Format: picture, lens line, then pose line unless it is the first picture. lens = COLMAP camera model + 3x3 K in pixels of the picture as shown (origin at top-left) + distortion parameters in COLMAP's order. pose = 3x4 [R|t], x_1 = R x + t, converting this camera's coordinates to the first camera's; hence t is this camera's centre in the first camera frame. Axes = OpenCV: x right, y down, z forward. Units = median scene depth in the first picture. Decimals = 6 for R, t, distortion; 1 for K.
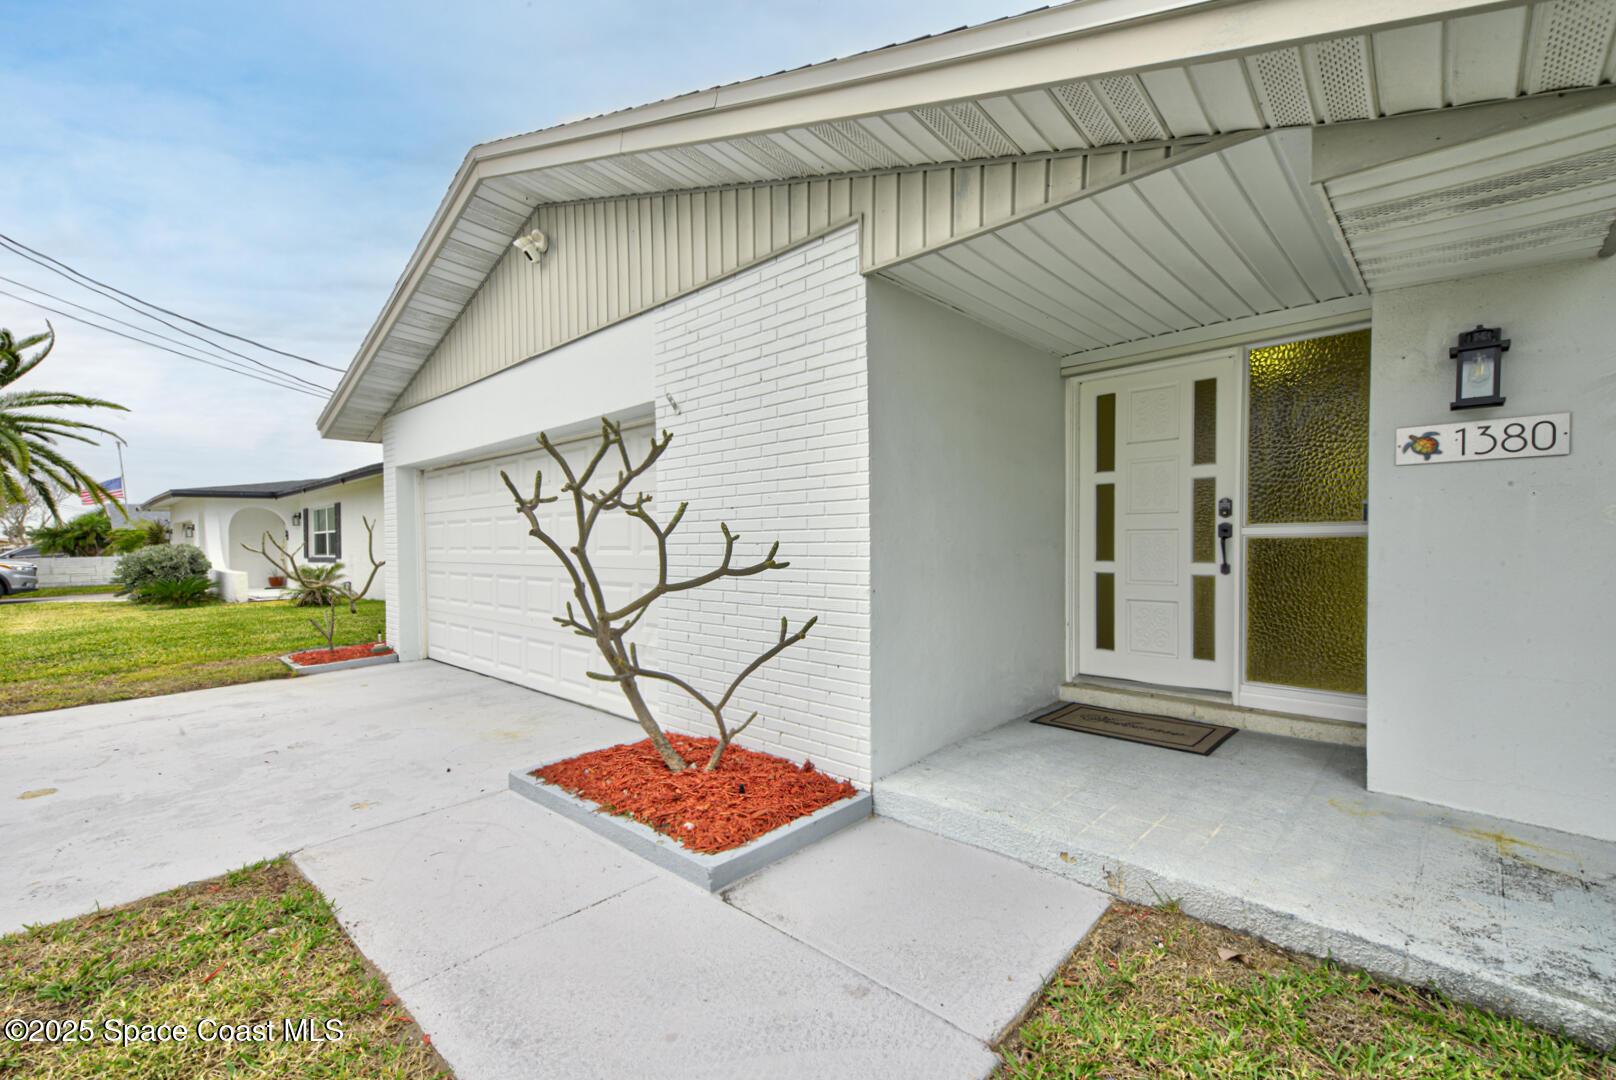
lens RADIAL K [[697.4, 0, 797.1], [0, 697.4, 551.9], [0, 0, 1]] dist [0.017445, 0.000020]
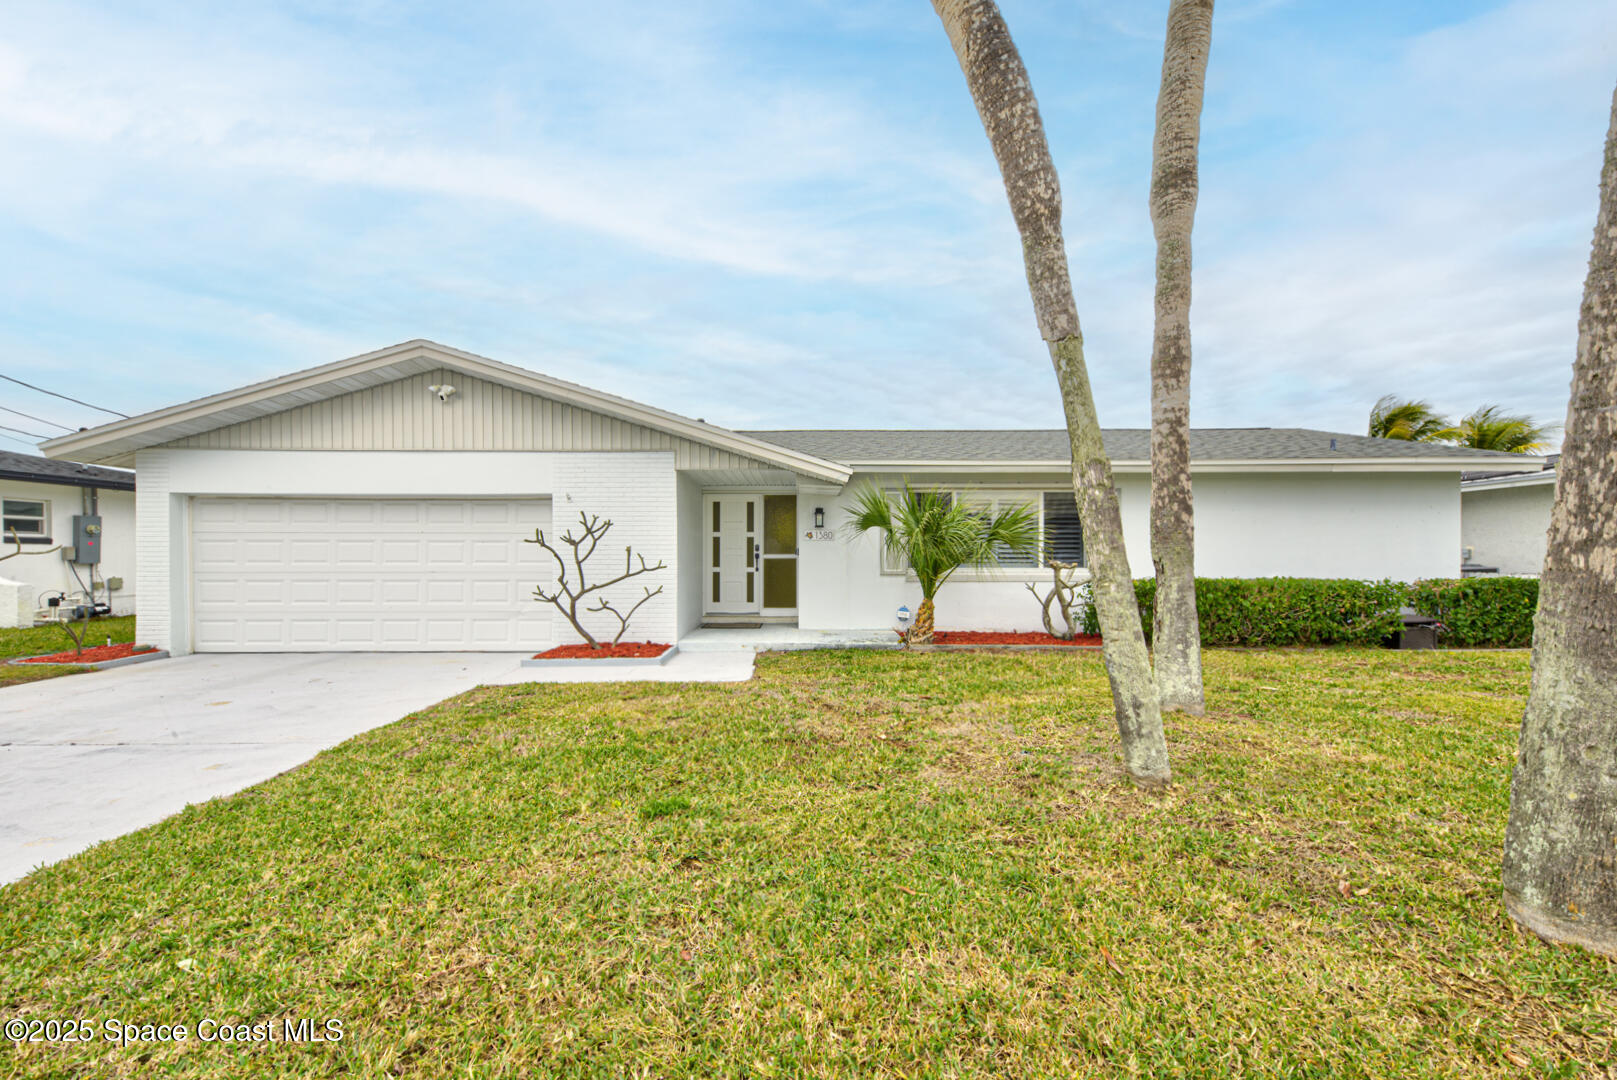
lens RADIAL K [[636.5, 0, 815.4], [0, 636.5, 555.2], [0, 0, 1]] dist [0.015697, 0.000094]
pose [[0.713087, 0.008576, 0.701023, -0.579326], [-0.000031, 0.999926, -0.012201, -0.001472], [-0.701075, 0.008679, 0.713034, -0.565149]]
